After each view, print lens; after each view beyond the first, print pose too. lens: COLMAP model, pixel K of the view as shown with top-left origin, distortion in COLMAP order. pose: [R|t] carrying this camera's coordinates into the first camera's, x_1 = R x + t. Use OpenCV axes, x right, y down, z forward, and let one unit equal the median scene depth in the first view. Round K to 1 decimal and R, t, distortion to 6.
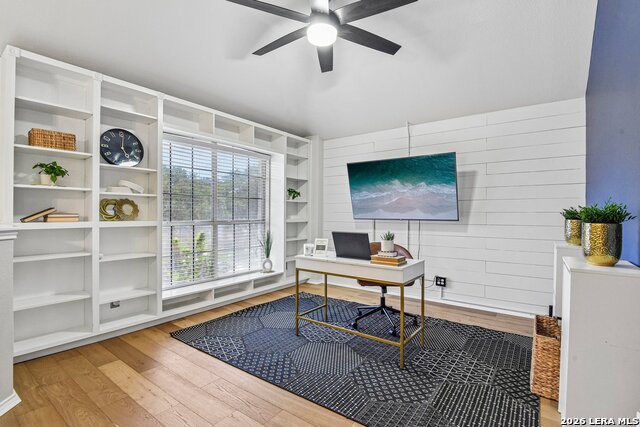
lens RADIAL K [[300.2, 0, 316.8], [0, 300.2, 214.0], [0, 0, 1]] dist [-0.002328, -0.014283]
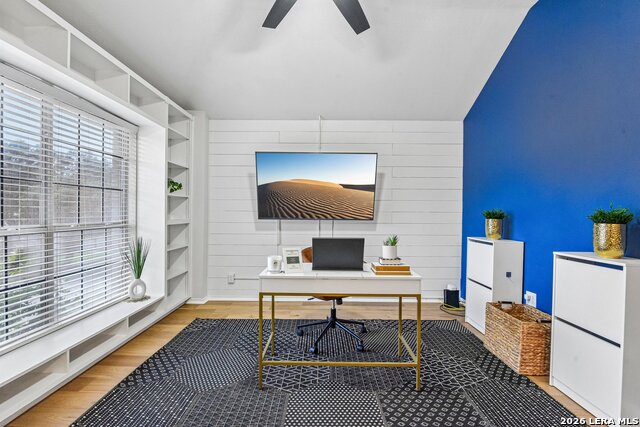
lens RADIAL K [[294.4, 0, 317.7], [0, 294.4, 214.2], [0, 0, 1]] dist [-0.004597, -0.010319]
pose [[0.807199, -0.002454, 0.590274, -0.289279], [-0.002860, 0.999963, 0.008069, -0.005639], [-0.590272, -0.008202, 0.807163, 0.301622]]
